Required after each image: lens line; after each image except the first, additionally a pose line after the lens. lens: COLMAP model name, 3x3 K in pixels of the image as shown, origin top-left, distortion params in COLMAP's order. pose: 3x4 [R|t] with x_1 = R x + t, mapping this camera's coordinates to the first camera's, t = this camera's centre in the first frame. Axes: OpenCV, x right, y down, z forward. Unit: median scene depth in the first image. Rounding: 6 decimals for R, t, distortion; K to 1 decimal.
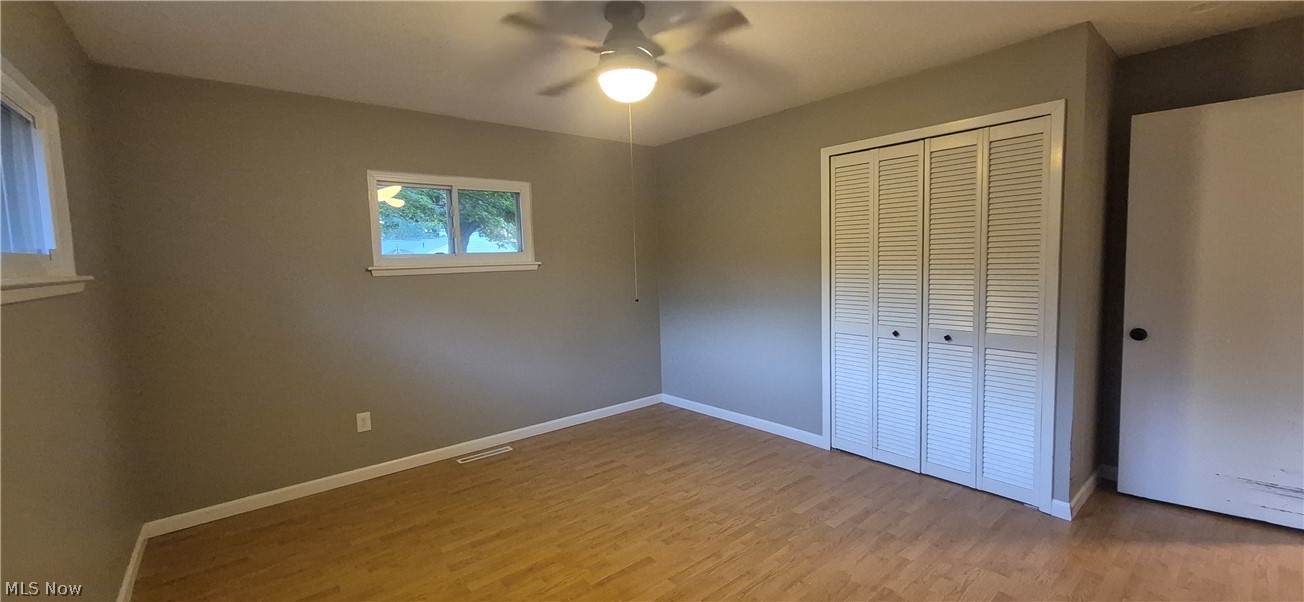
lens RADIAL K [[512.3, 0, 655.4], [0, 512.3, 300.3], [0, 0, 1]] dist [0.000072, 0.000286]
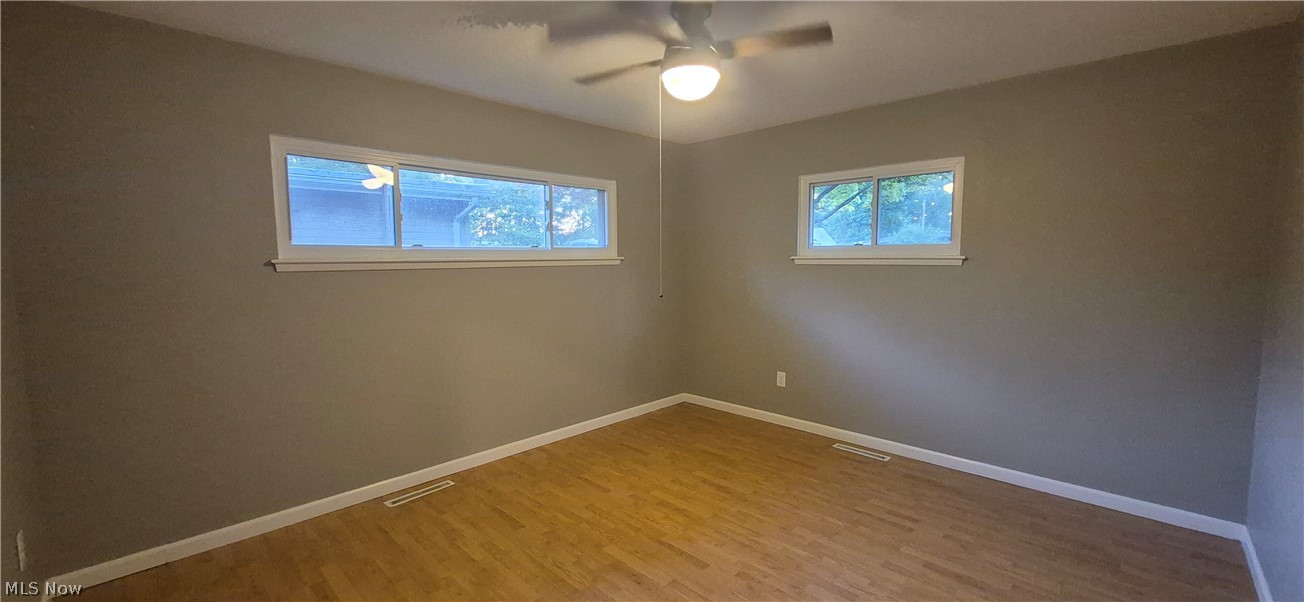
lens RADIAL K [[512.3, 0, 655.4], [0, 512.3, 300.3], [0, 0, 1]] dist [0.000072, 0.000286]
pose [[0.103230, 0.111085, -0.988435, 0.653913], [-0.078154, 0.991578, 0.103276, -0.064001], [0.991582, 0.066589, 0.111042, 0.566981]]
